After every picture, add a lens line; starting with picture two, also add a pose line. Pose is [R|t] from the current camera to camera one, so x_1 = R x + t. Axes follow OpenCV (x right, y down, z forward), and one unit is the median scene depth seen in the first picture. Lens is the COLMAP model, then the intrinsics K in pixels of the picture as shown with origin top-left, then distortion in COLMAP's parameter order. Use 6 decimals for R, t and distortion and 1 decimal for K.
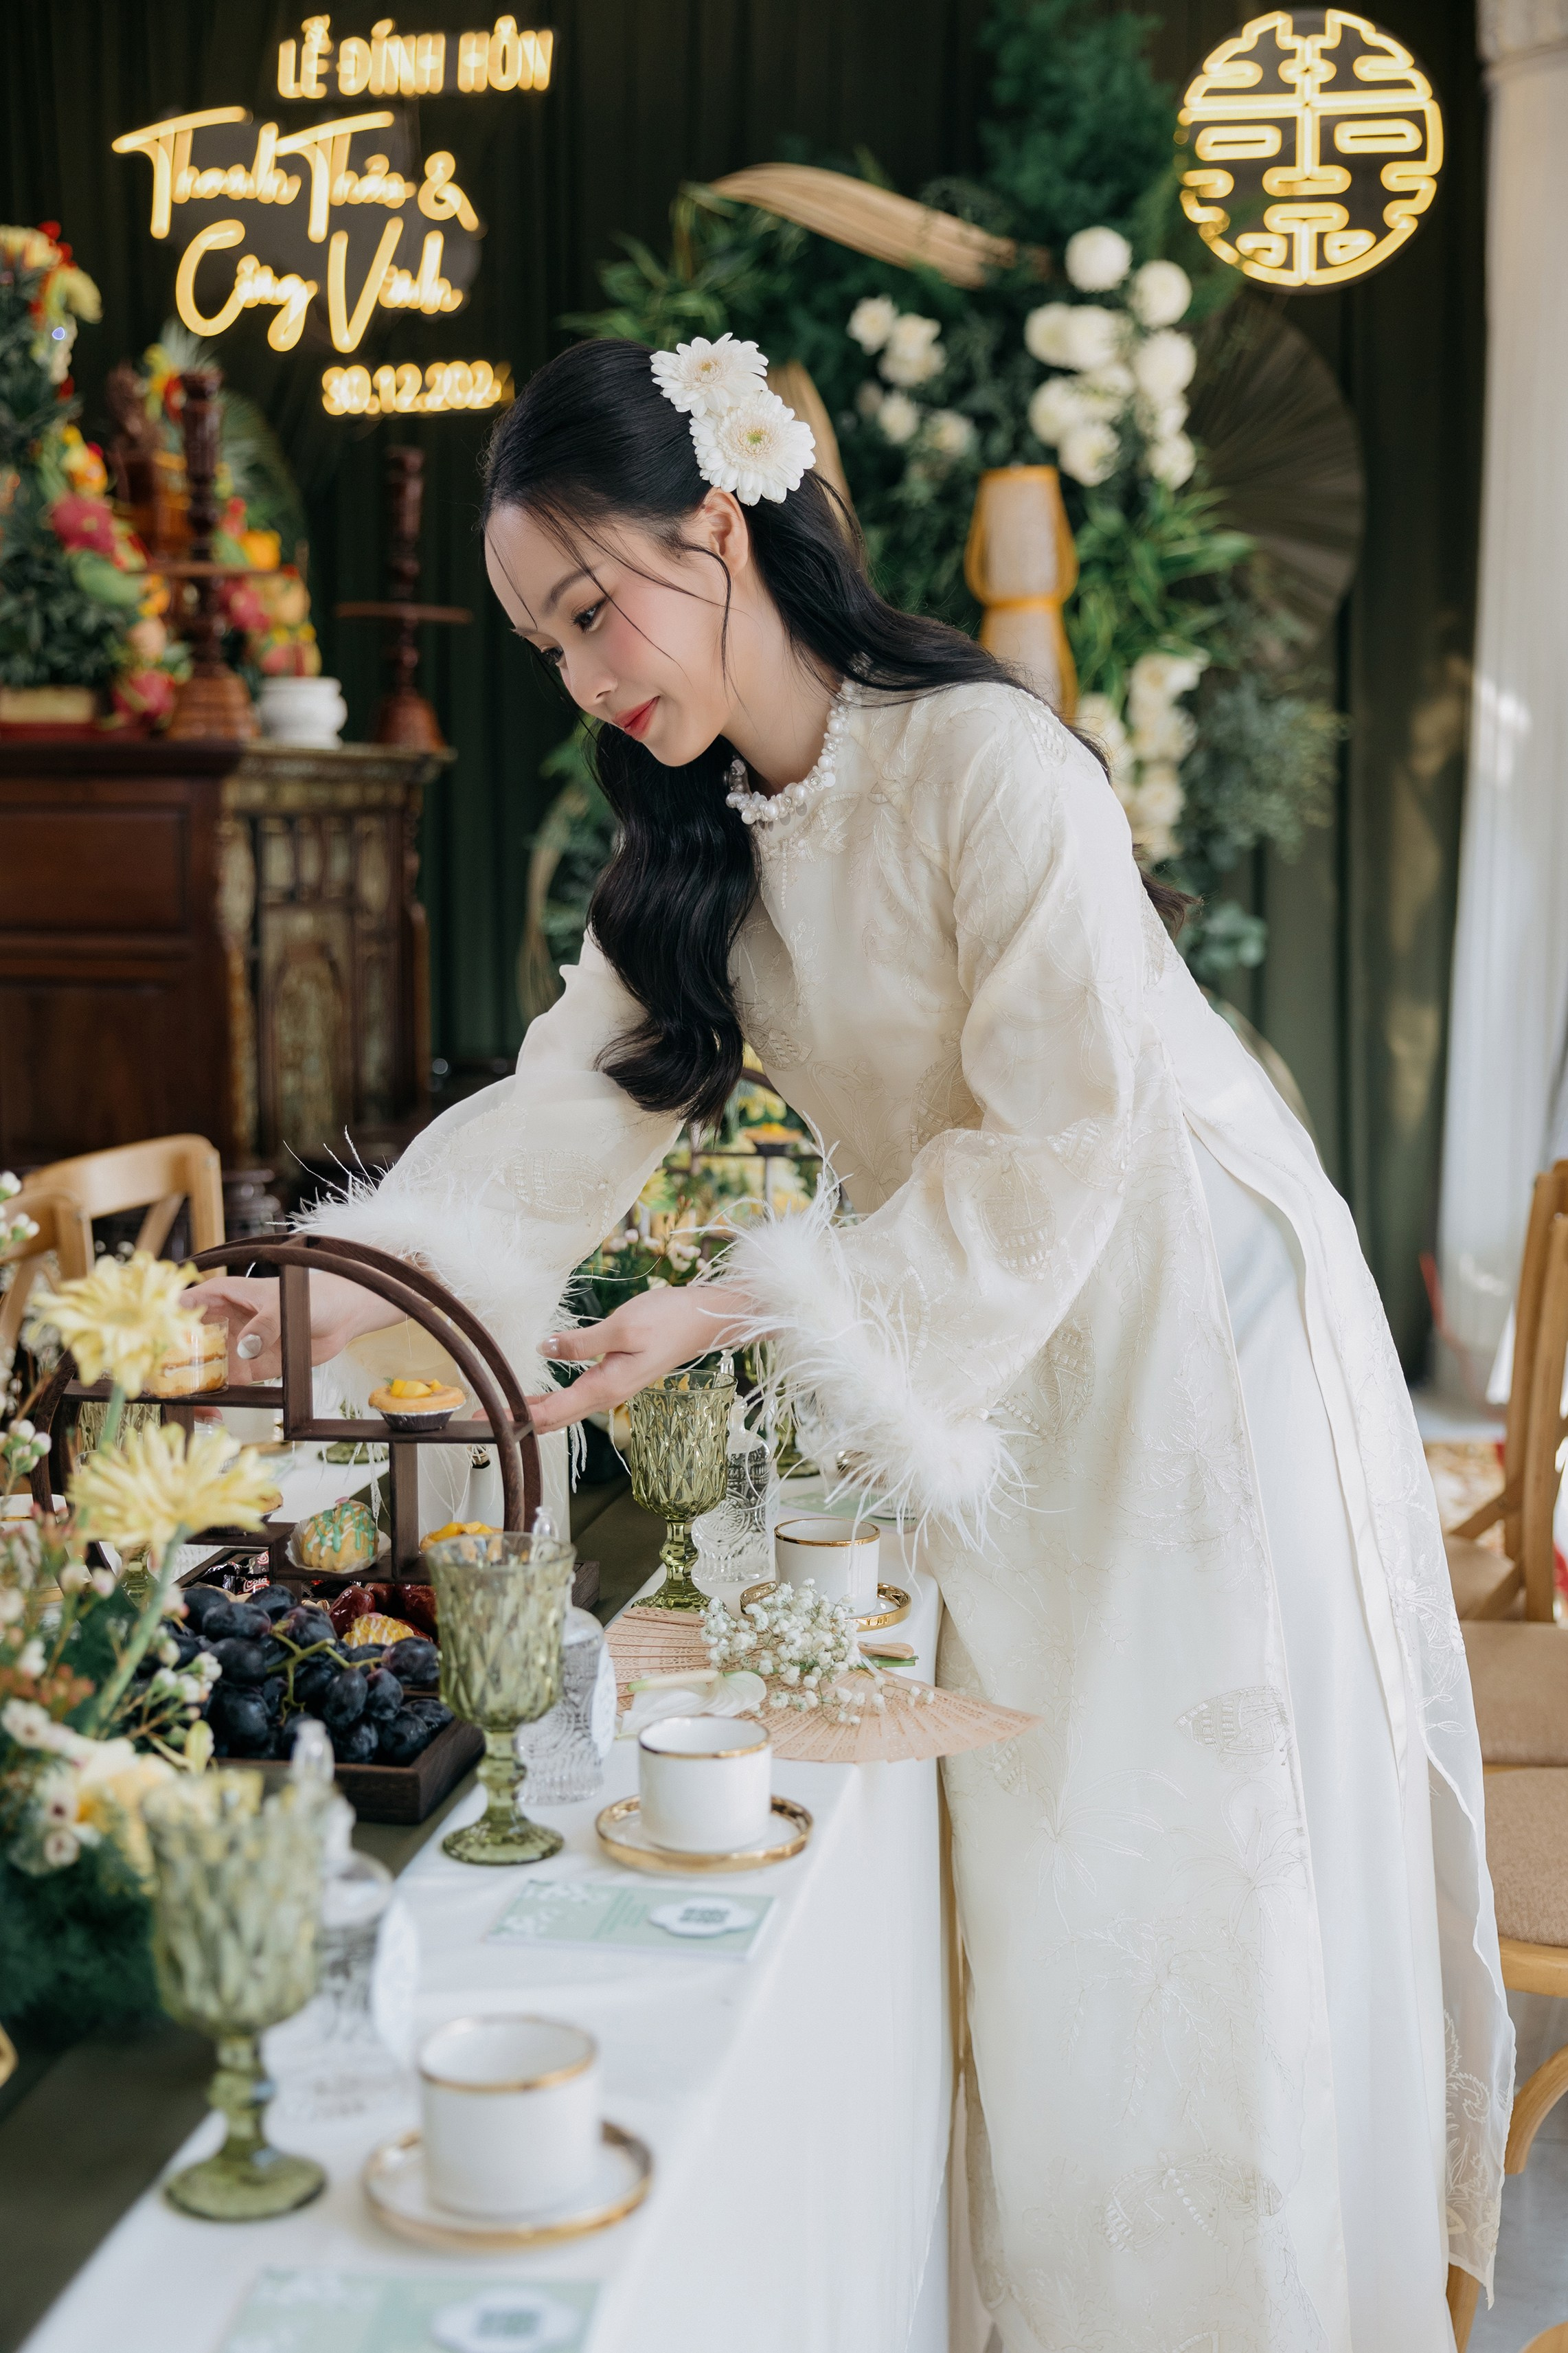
lens RADIAL K [[3236.2, 0, 785.1], [0, 3236.2, 1253.4], [0, 0, 1]] dist [0.035885, 0.000000]
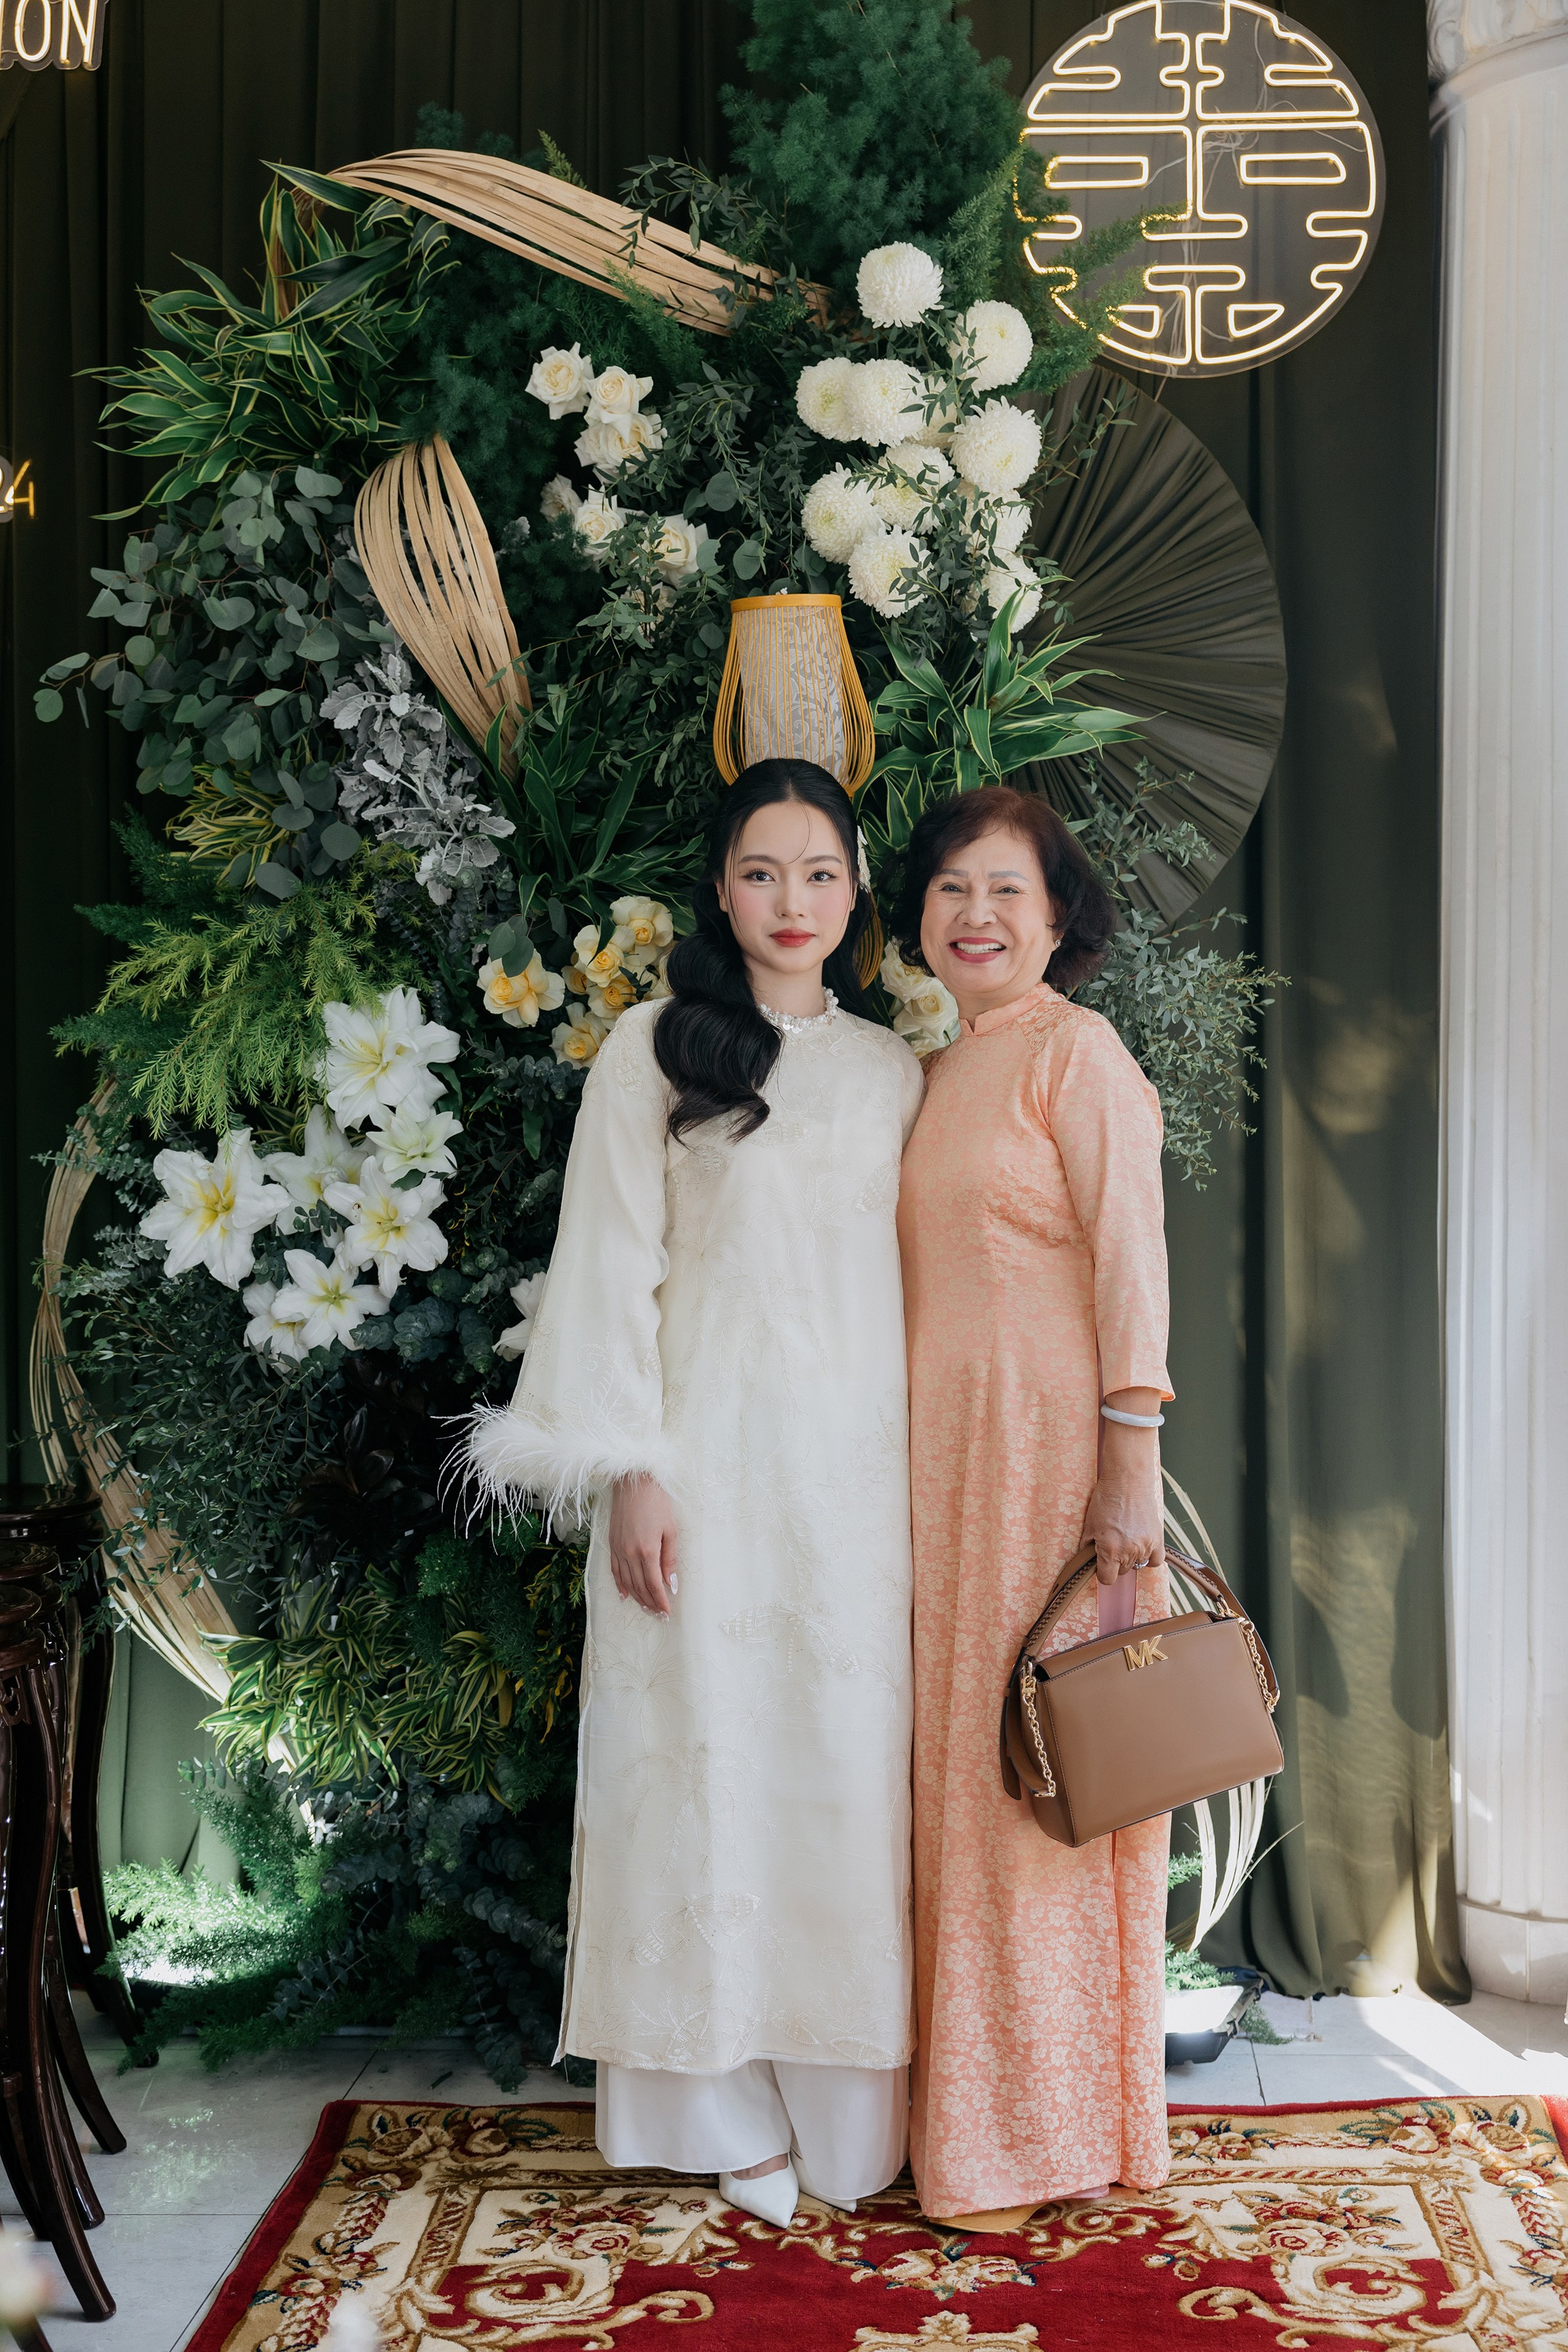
lens RADIAL K [[3005.6, 0, 968.9], [0, 3005.6, 1169.0], [0, 0, 1]] dist [0.010158, 0.000000]
pose [[0.992784, -0.000473, 0.119919, 0.036106], [0.013731, 0.993863, -0.109760, -0.059905], [-0.119132, 0.110614, 0.986698, 0.405629]]
